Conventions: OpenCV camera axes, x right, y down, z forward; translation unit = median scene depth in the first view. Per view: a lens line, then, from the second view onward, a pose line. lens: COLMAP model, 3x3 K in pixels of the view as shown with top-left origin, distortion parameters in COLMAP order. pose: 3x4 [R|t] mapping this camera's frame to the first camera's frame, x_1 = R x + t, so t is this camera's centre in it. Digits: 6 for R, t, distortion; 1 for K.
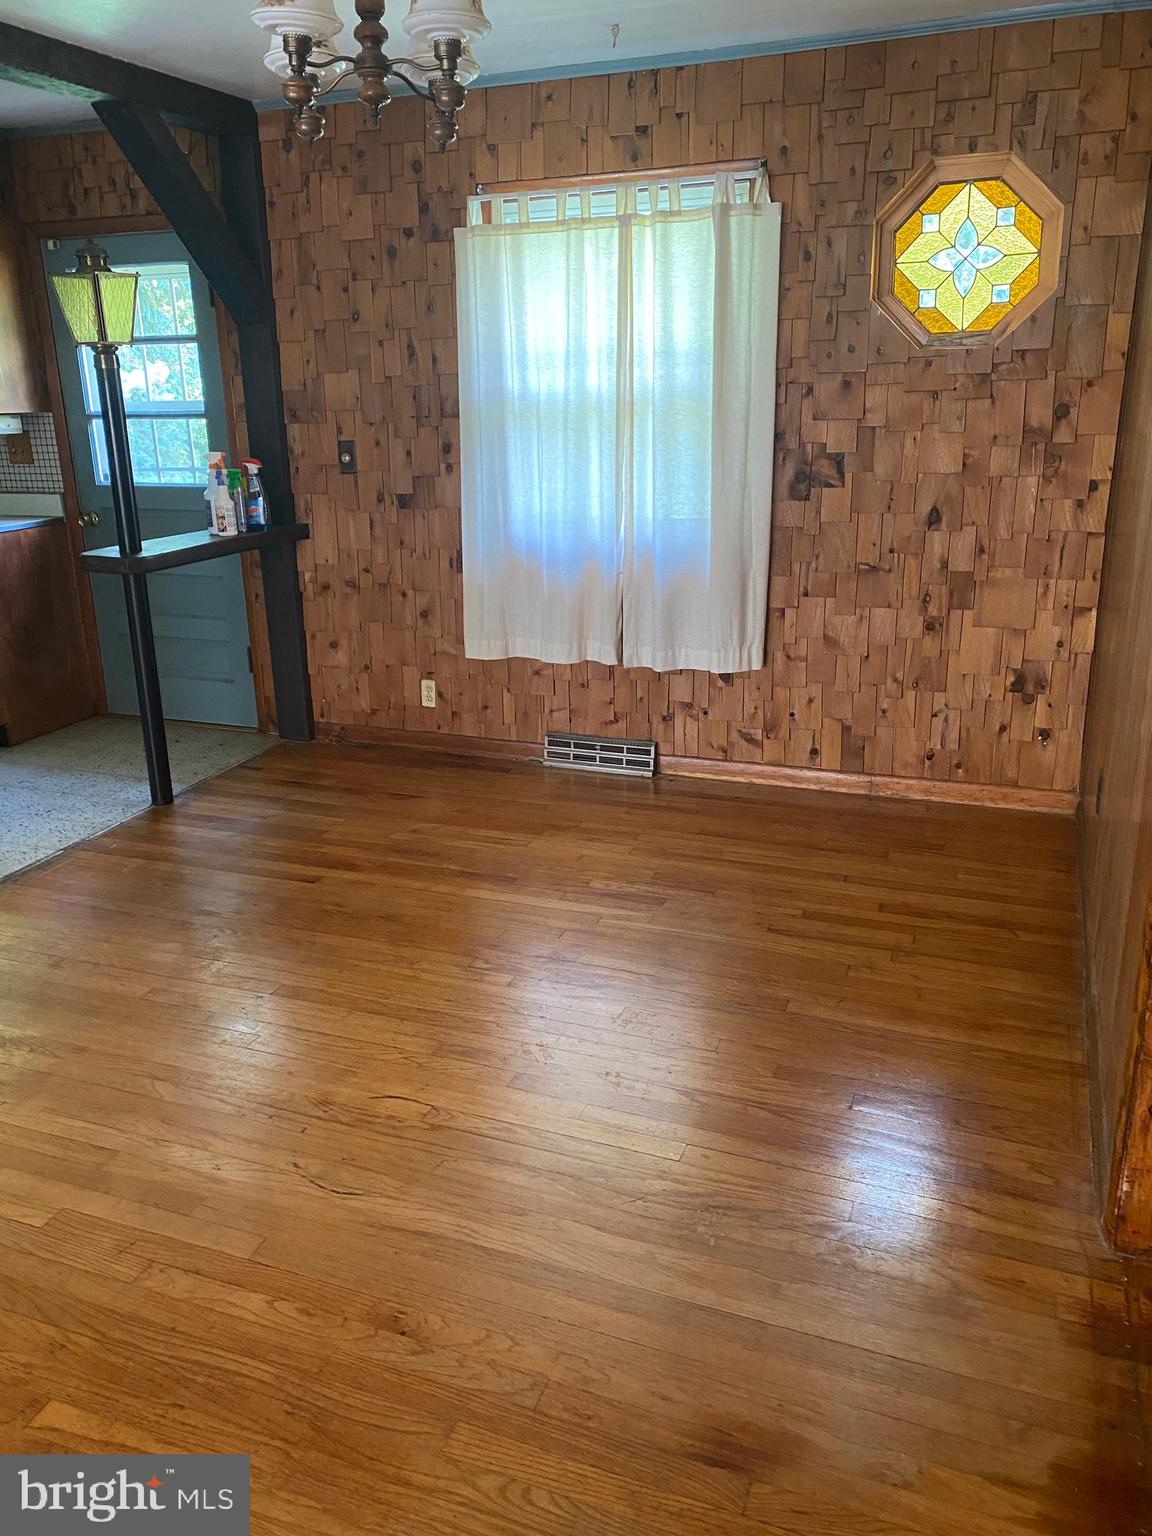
lens RADIAL K [[1189.2, 0, 576.0], [0, 1189.2, 768.0], [0, 0, 1]] dist [0.075592, -0.120774]
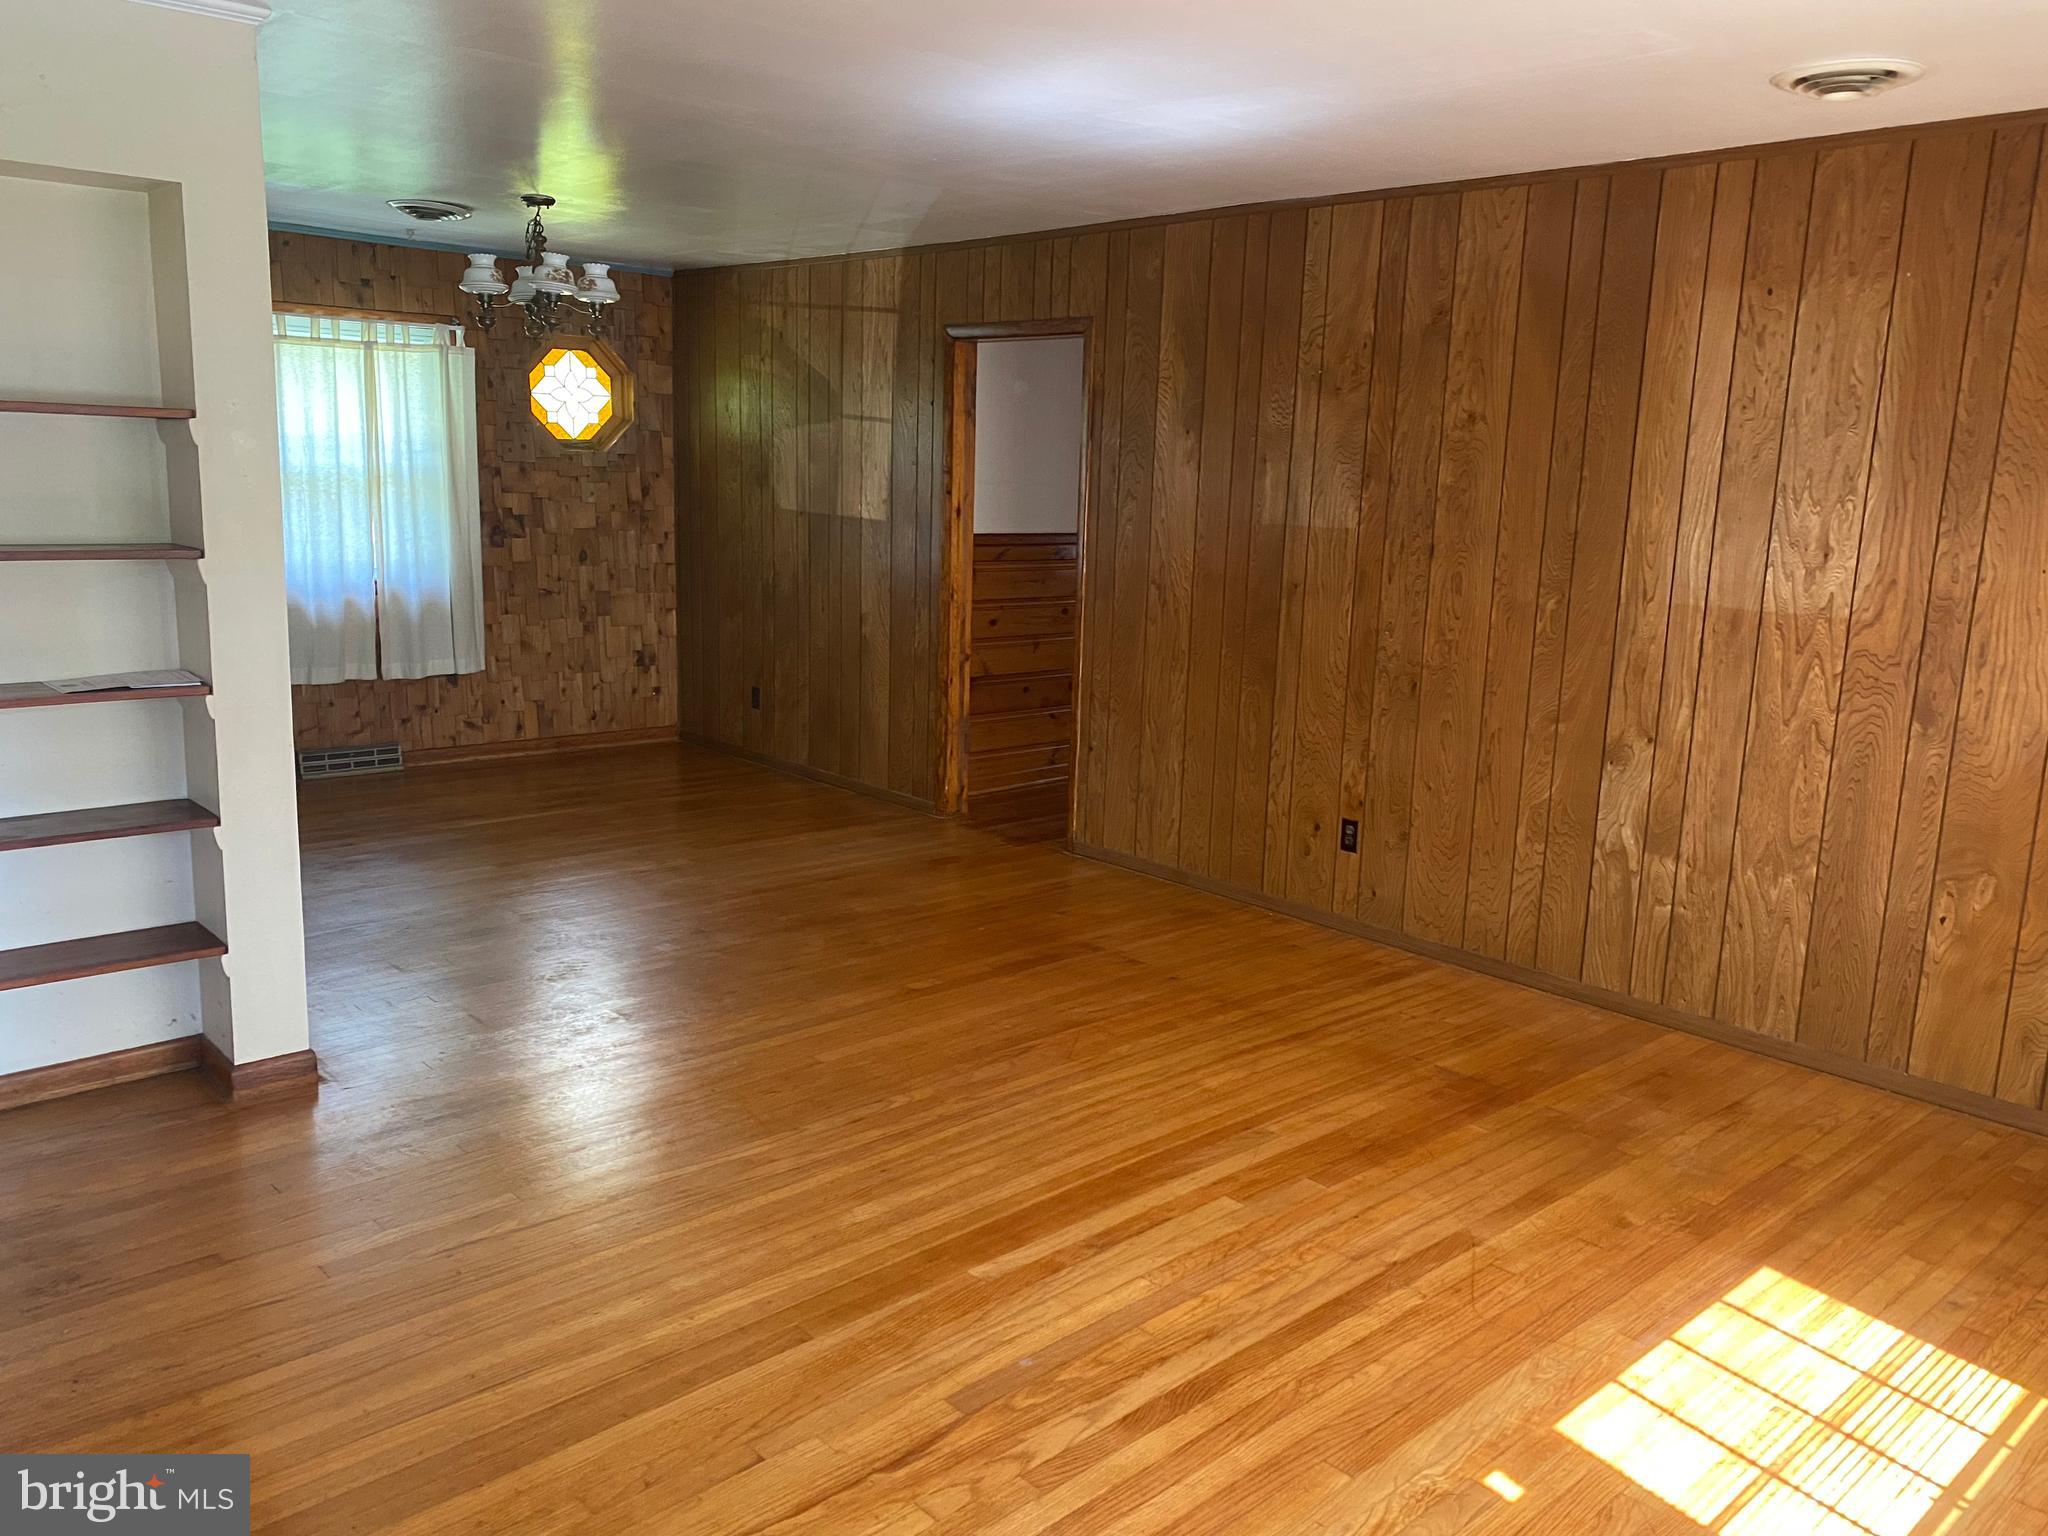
lens RADIAL K [[1579.1, 0, 1038.6], [0, 1579.1, 759.8], [0, 0, 1]] dist [0.045554, -0.050841]
pose [[0.435926, -0.131706, 0.890293, -1.220466], [0.234032, 0.971791, 0.029171, 0.113890], [-0.869021, 0.195641, 0.454452, -0.353954]]
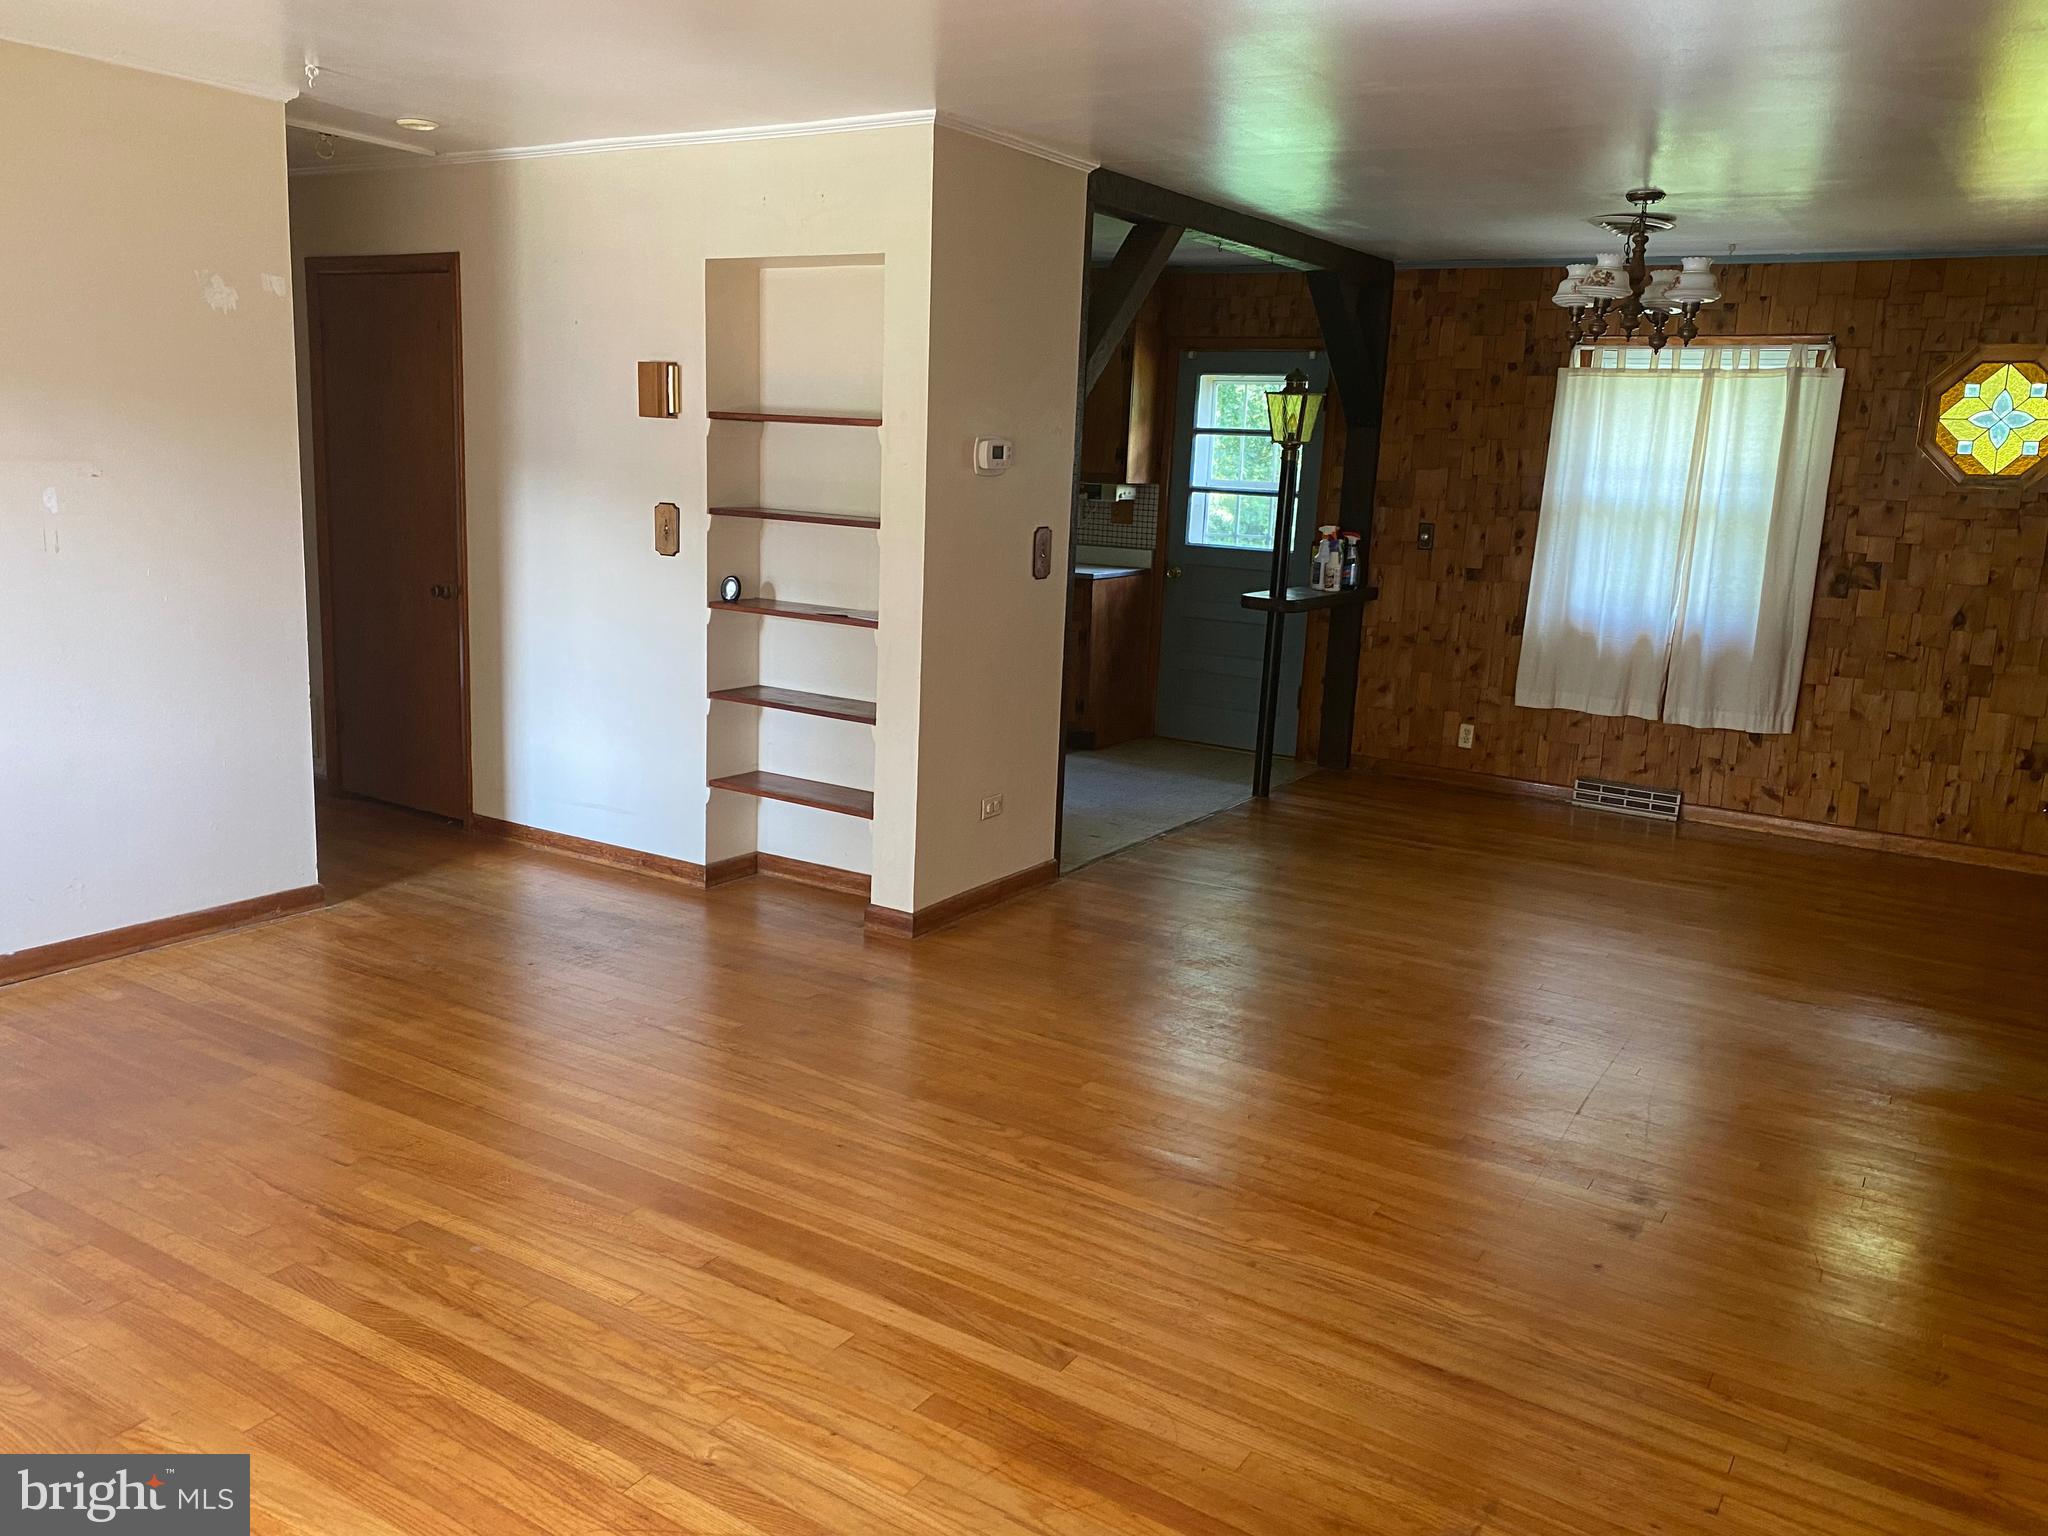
lens RADIAL K [[1579.1, 0, 1038.6], [0, 1579.1, 759.8], [0, 0, 1]] dist [0.045554, -0.050841]
pose [[0.977616, 0.100953, -0.184598, -0.288522], [-0.121554, 0.987132, -0.103900, 0.203554], [0.171734, 0.124013, 0.977307, -0.692522]]
